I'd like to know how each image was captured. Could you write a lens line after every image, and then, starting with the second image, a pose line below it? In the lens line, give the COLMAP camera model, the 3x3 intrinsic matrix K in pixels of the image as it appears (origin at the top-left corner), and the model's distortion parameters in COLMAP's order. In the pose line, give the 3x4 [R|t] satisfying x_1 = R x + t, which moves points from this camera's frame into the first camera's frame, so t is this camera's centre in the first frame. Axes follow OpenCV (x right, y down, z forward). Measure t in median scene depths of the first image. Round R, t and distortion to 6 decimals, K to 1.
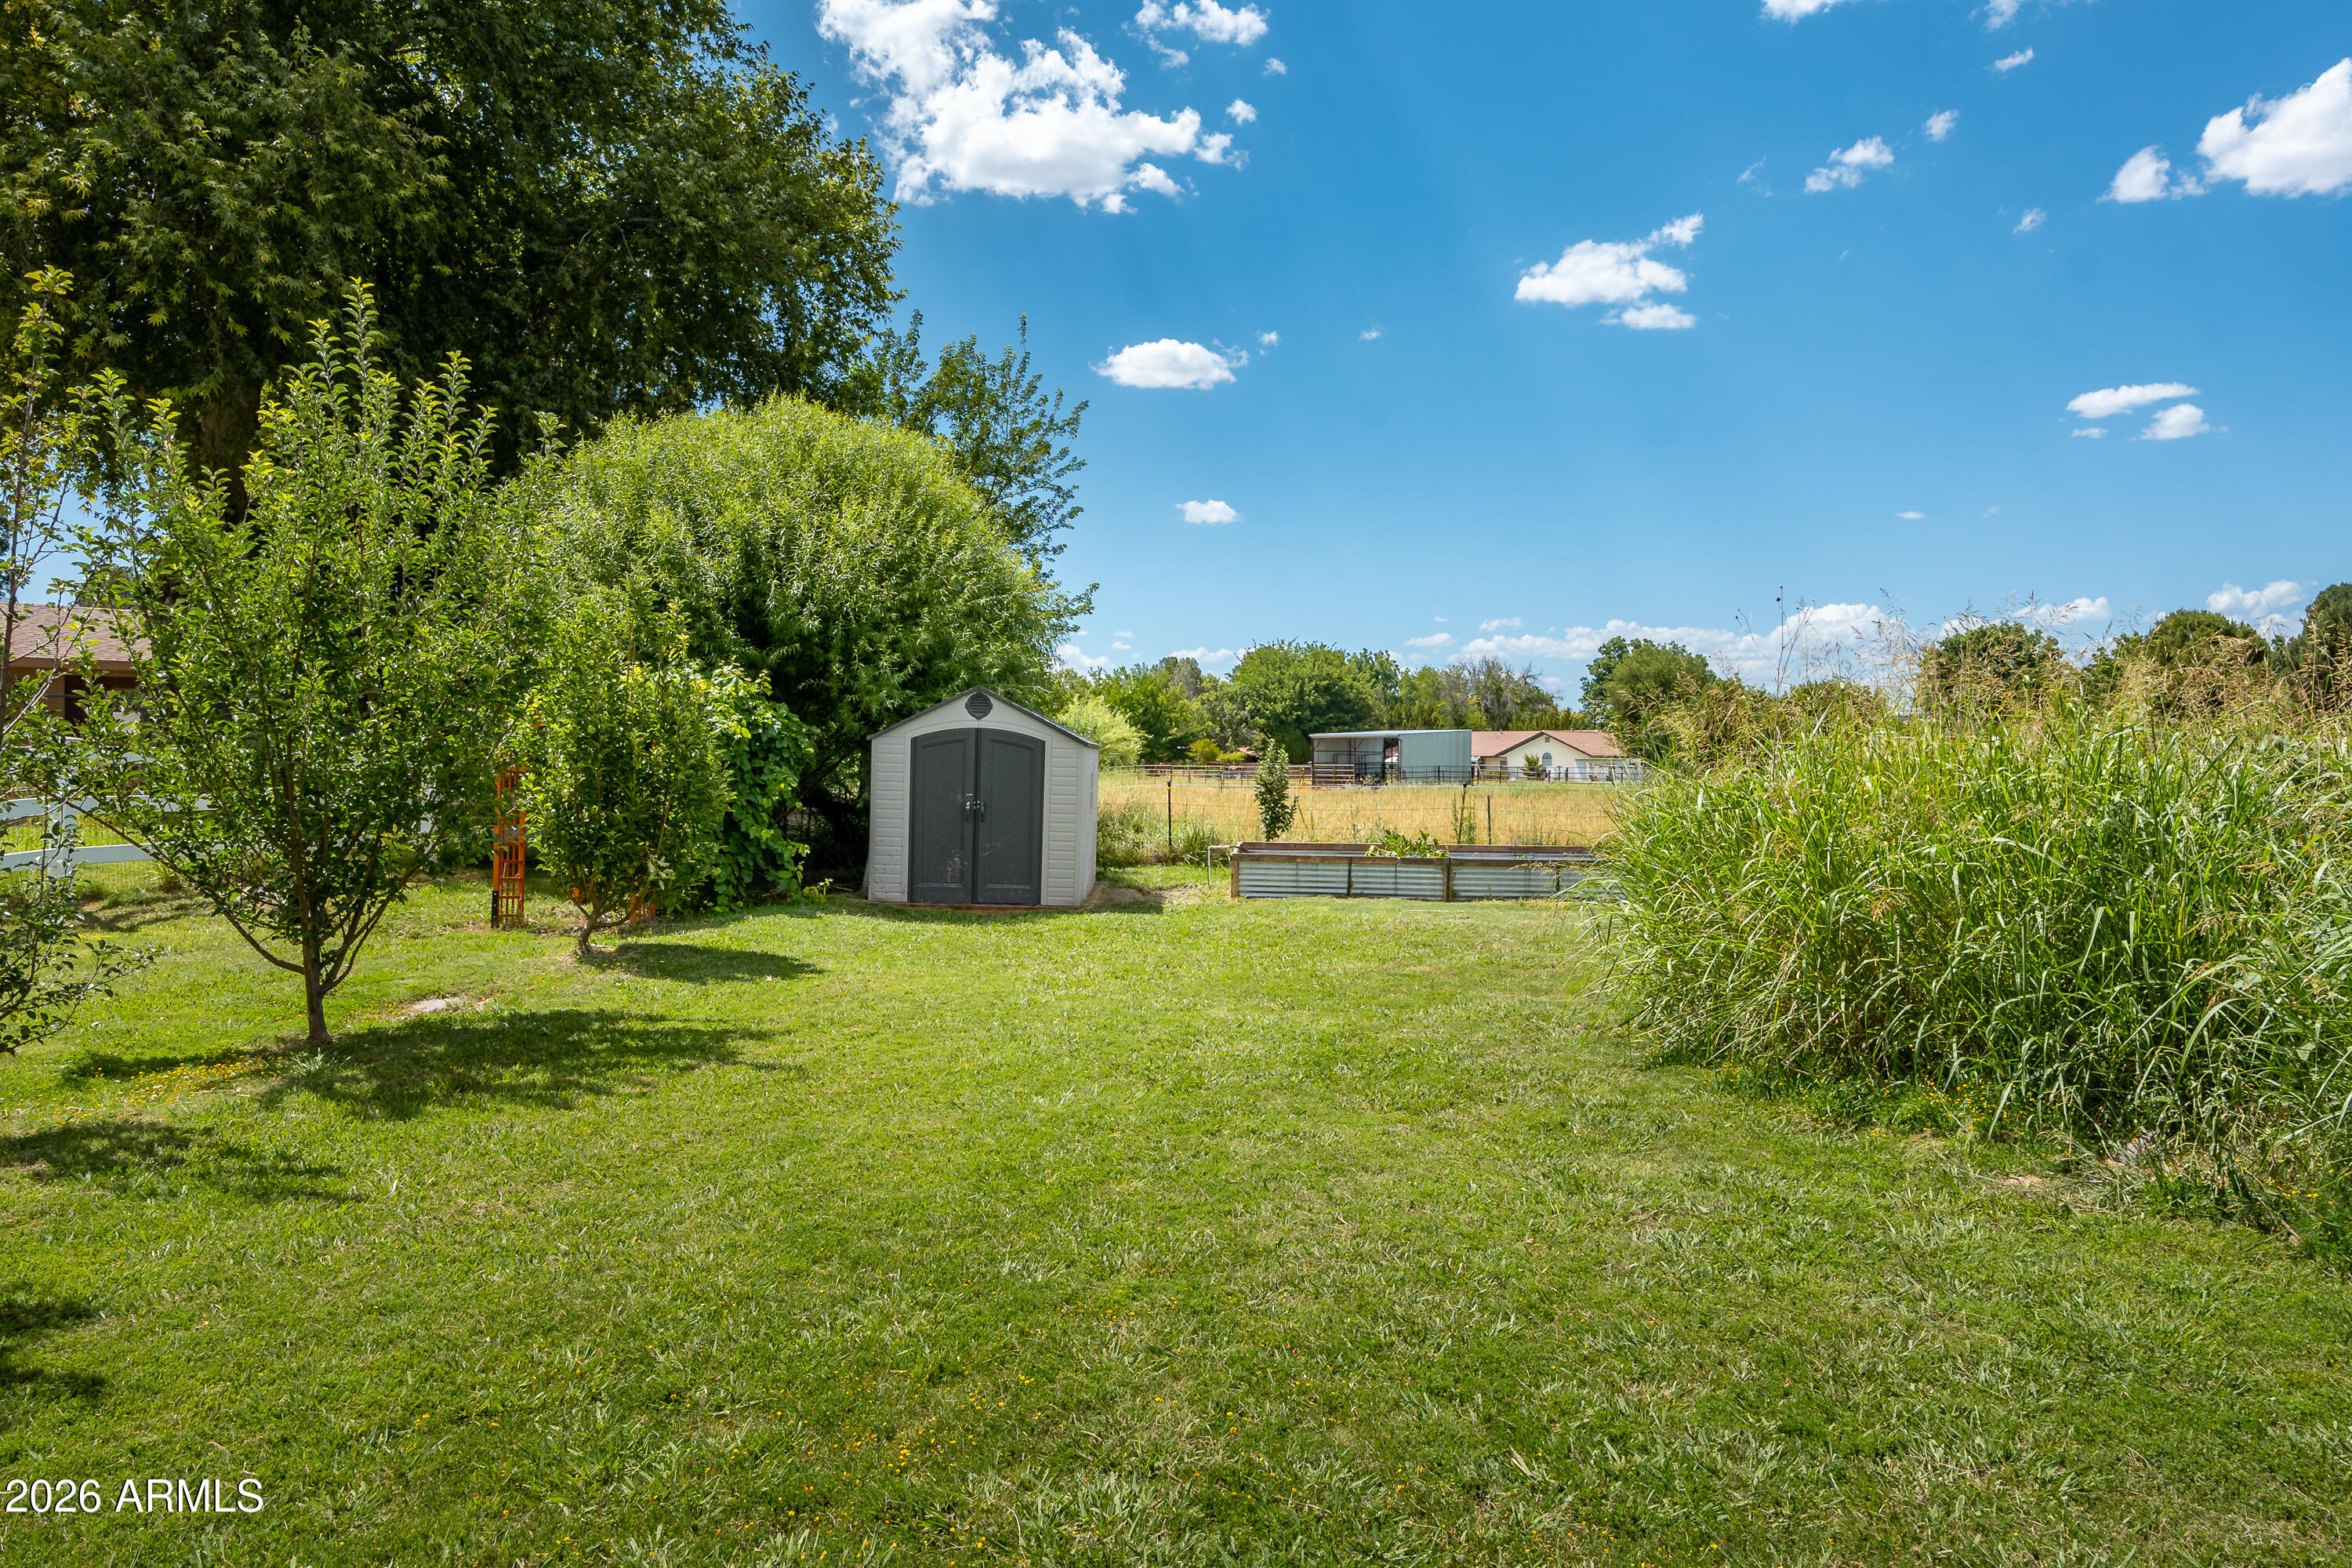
lens RADIAL K [[1614.0, 0, 1176.0], [0, 1614.0, 784.0], [0, 0, 1]] dist [0.002285, -0.000742]
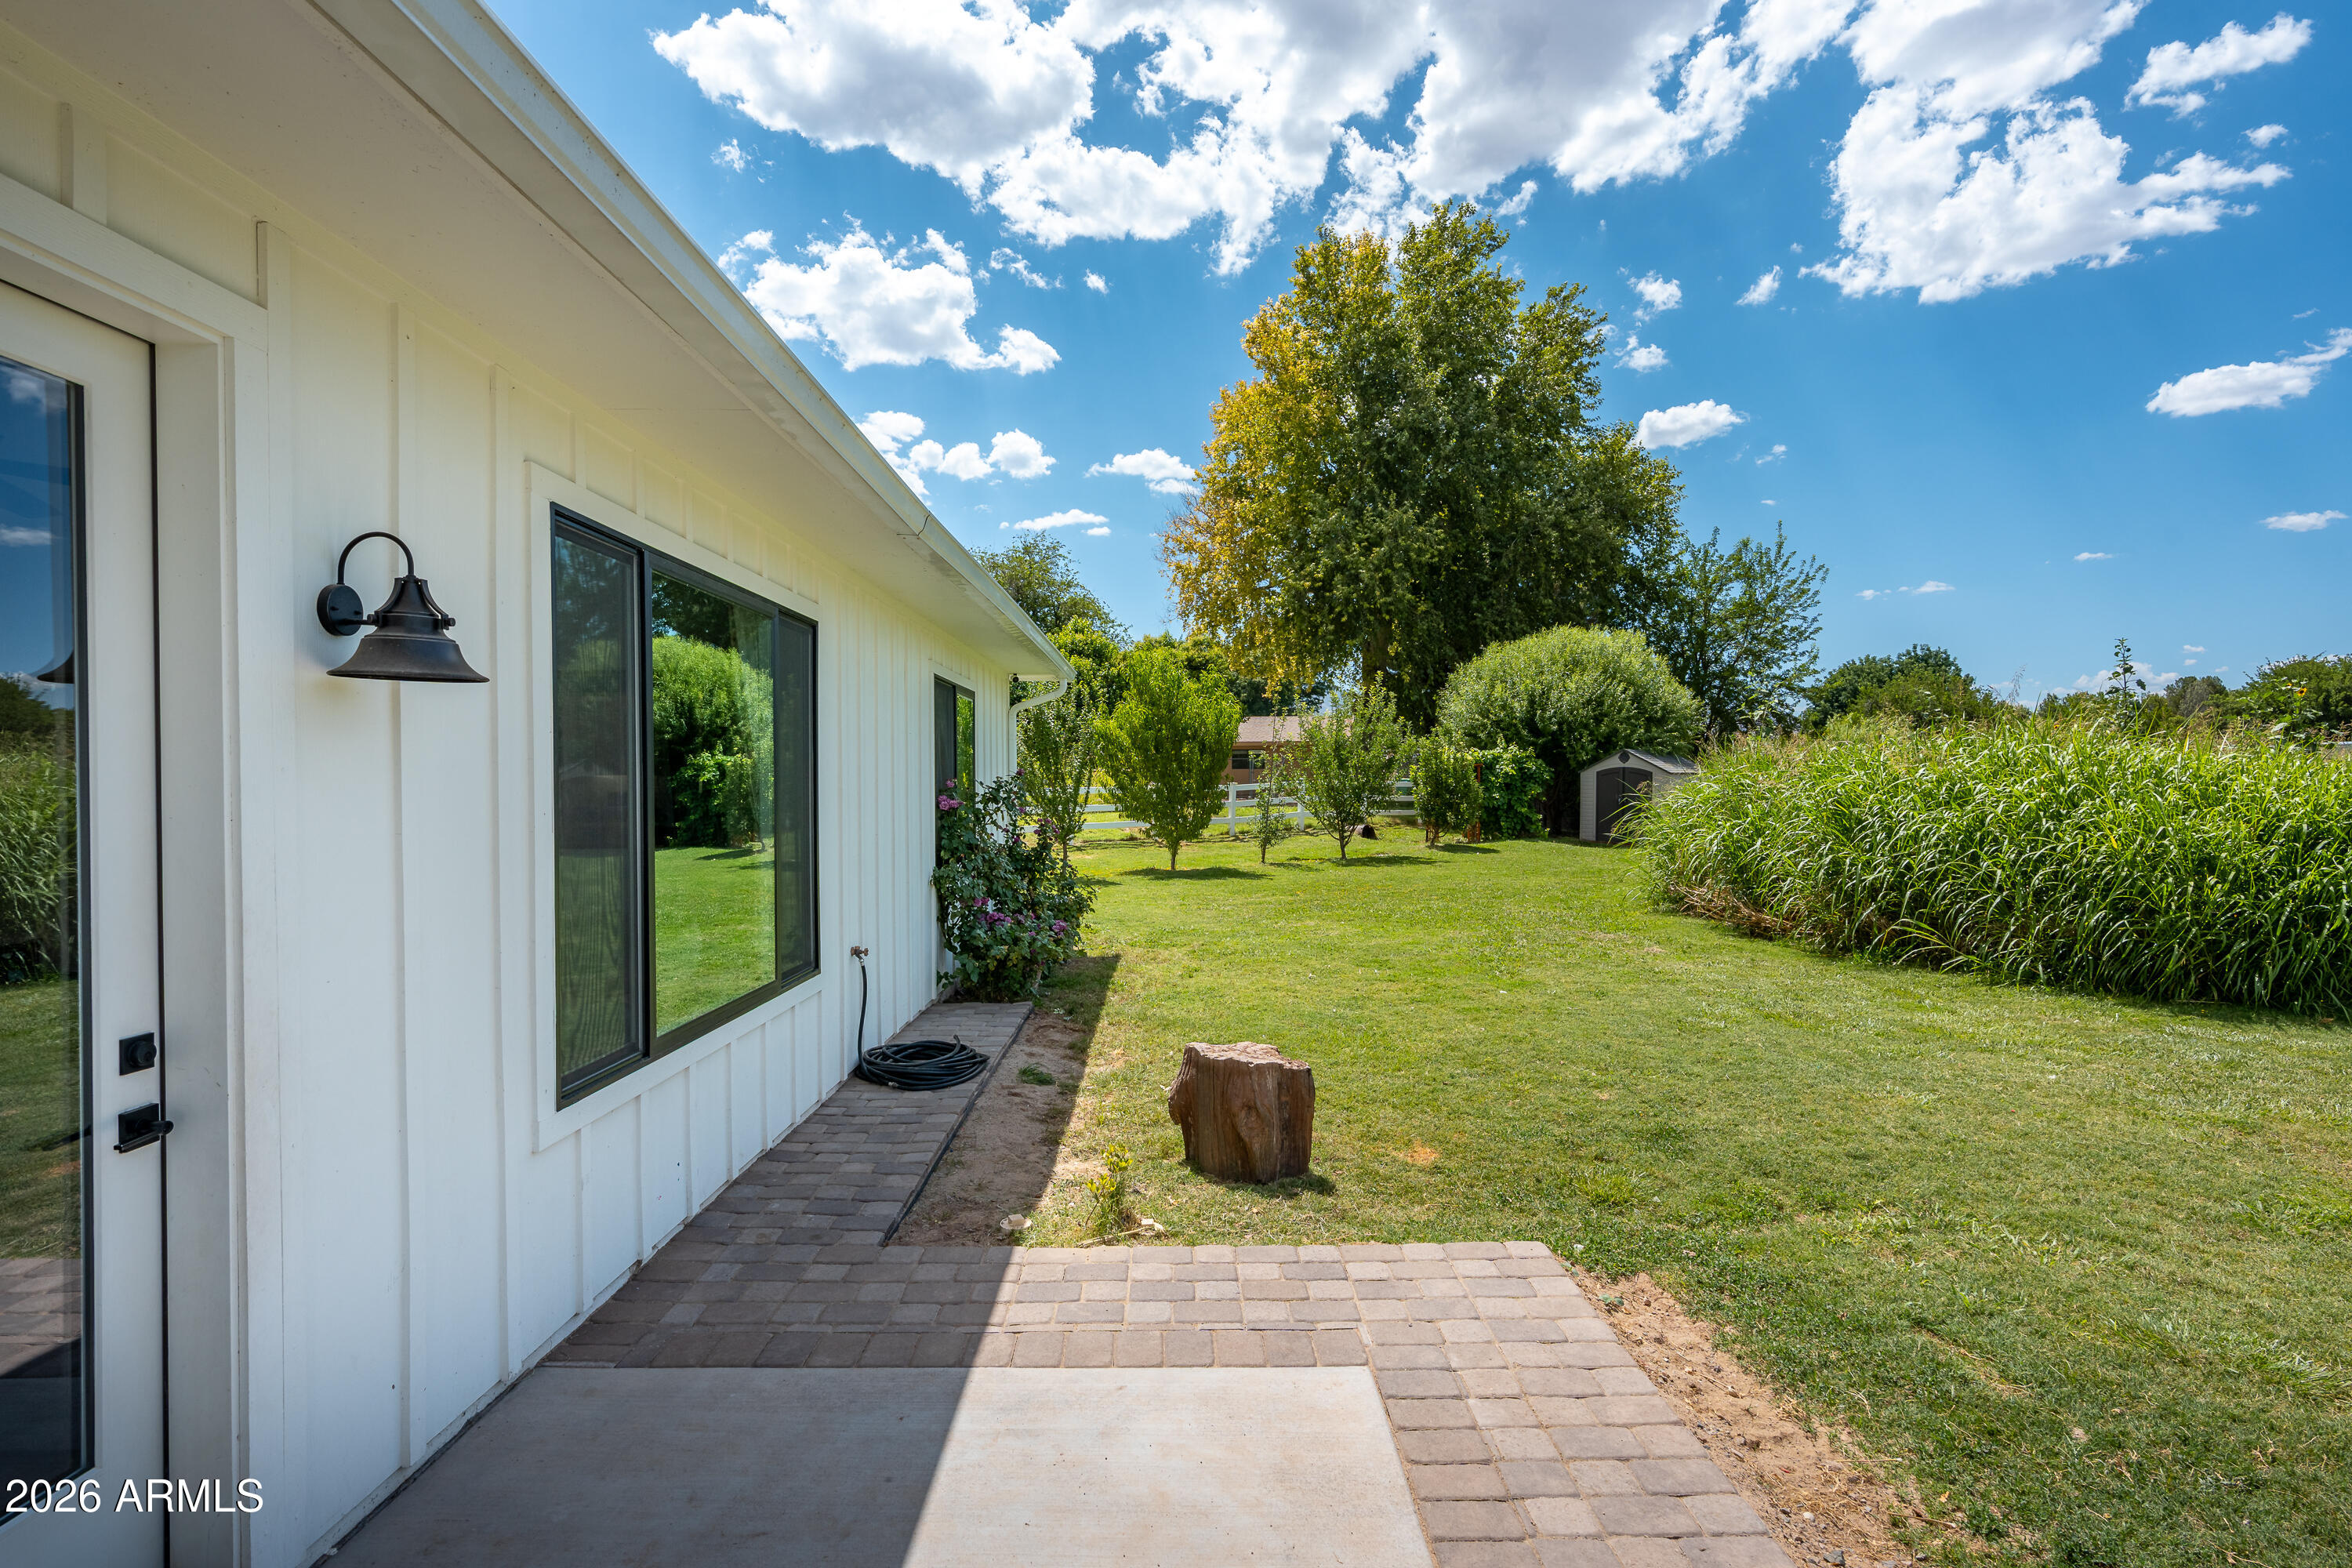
lens RADIAL K [[1149.2, 0, 1176.0], [0, 1149.2, 784.0], [0, 0, 1]] dist [-0.000163, -0.000044]
pose [[0.729823, -0.011165, -0.683545, 0.545181], [0.004516, 0.999924, -0.011511, 0.007075], [0.683622, 0.005314, 0.729817, -0.680019]]
